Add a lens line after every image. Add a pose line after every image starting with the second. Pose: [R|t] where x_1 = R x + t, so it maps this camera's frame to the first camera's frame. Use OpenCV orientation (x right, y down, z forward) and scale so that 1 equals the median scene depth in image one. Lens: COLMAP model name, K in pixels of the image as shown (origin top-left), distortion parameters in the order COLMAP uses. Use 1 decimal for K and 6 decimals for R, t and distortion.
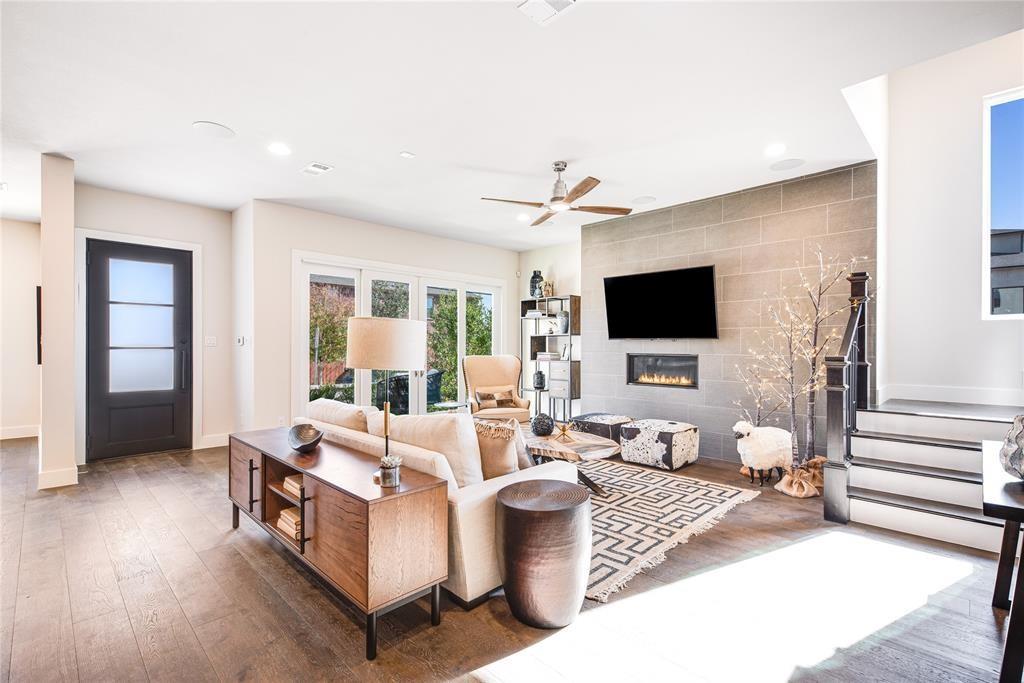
lens RADIAL K [[467.8, 0, 511.5], [0, 467.8, 344.3], [0, 0, 1]] dist [0.005963, 0.000408]
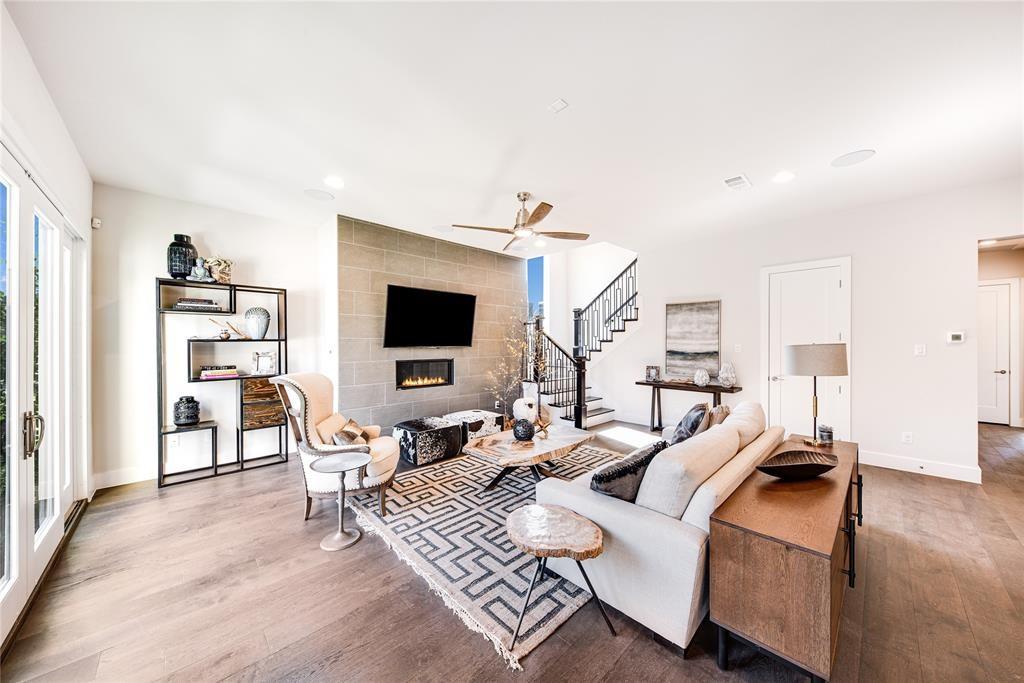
lens RADIAL K [[353.9, 0, 517.2], [0, 353.9, 340.8], [0, 0, 1]] dist [0.011178, 0.000049]
pose [[0.010944, 0.006414, 0.999920, -0.590362], [0.000916, 0.999979, -0.006425, -0.021323], [-0.999940, 0.000986, 0.010938, 0.789911]]
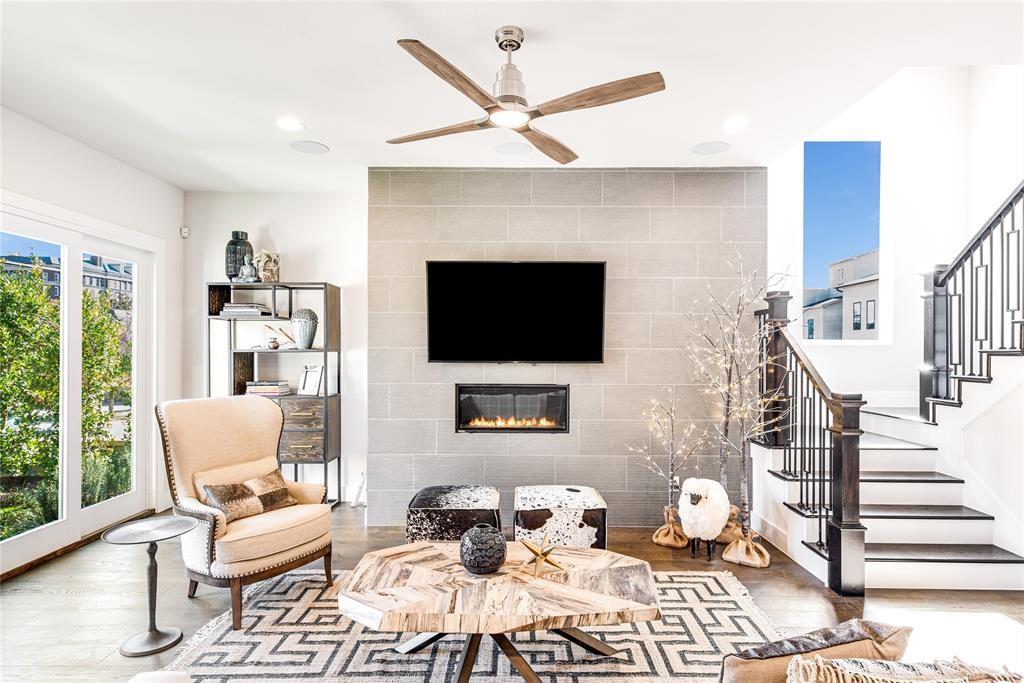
lens RADIAL K [[567.7, 0, 516.4], [0, 567.7, 345.9], [0, 0, 1]] dist [0.005898, 0.002454]
pose [[0.710806, 0.008730, 0.703334, -0.260756], [-0.003499, 0.999954, -0.008876, -0.027768], [-0.703379, 0.003848, 0.710804, 0.431361]]
